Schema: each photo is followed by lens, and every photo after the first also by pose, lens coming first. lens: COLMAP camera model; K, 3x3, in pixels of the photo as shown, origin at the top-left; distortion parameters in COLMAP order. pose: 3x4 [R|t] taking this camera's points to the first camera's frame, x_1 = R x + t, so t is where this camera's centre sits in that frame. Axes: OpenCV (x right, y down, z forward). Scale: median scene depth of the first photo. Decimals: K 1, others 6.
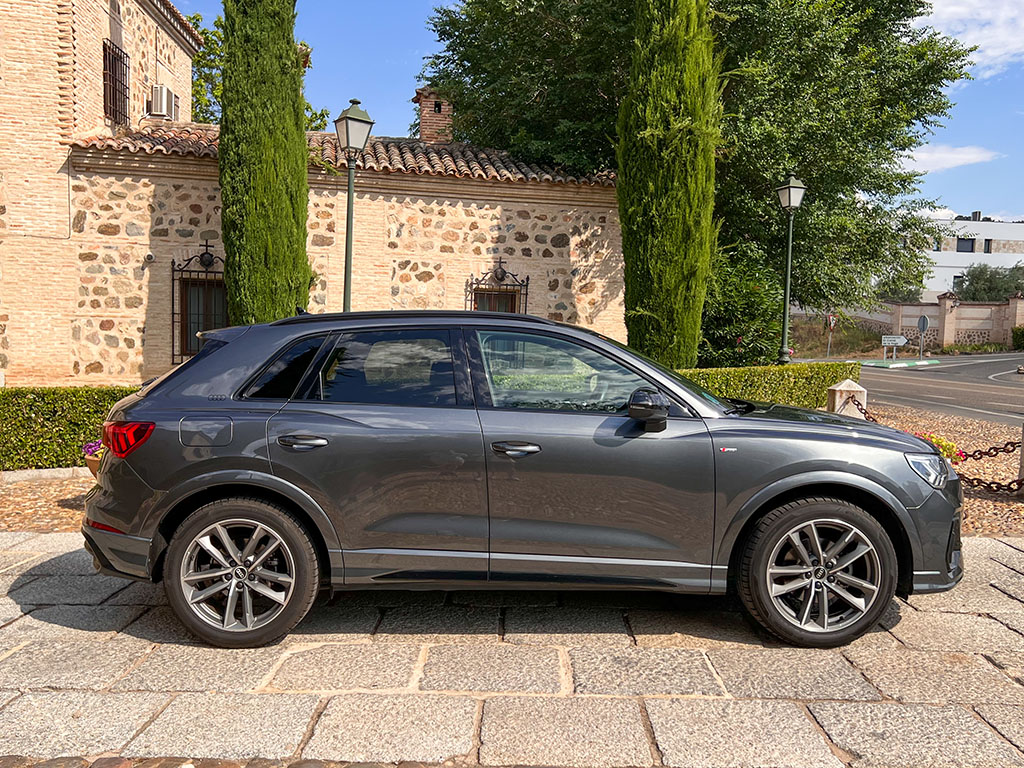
lens RADIAL K [[948.9, 0, 509.1], [0, 948.9, 389.1], [0, 0, 1]] dist [0.006551, 0.000000]
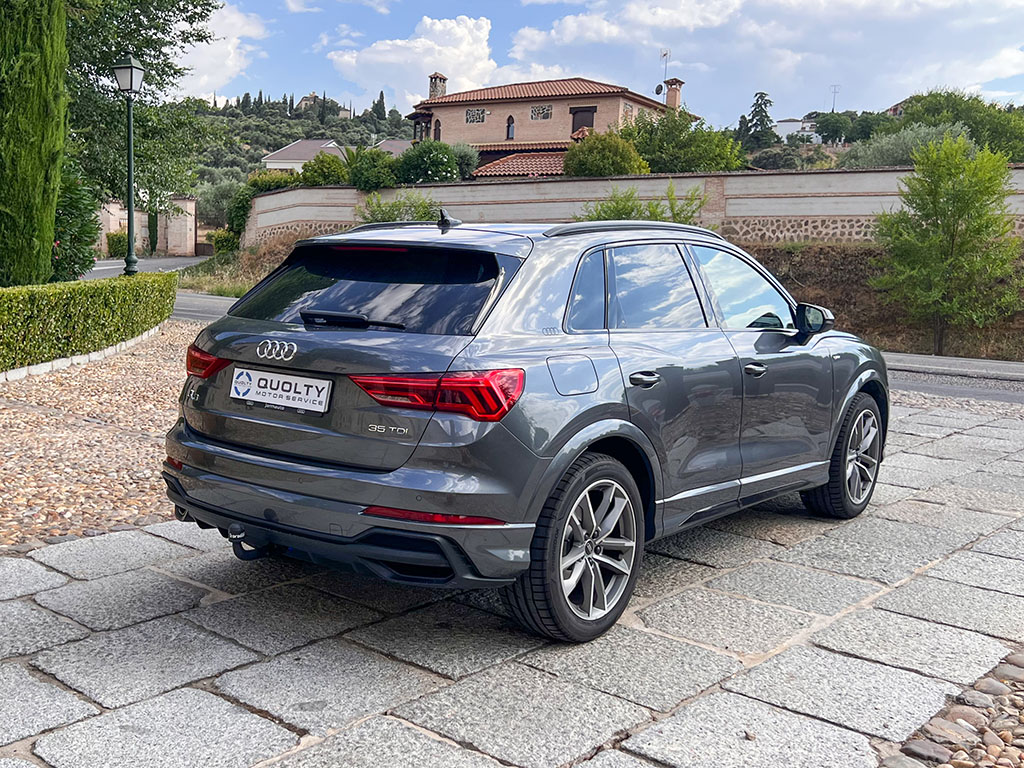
lens RADIAL K [[1079.6, 0, 444.3], [0, 1079.6, 378.0], [0, 0, 1]] dist [0.028745, 0.000000]
pose [[0.648275, -0.070860, 0.758101, -0.302675], [0.015246, 0.996669, 0.080121, -0.007217], [-0.761253, -0.040383, 0.647196, 0.146475]]
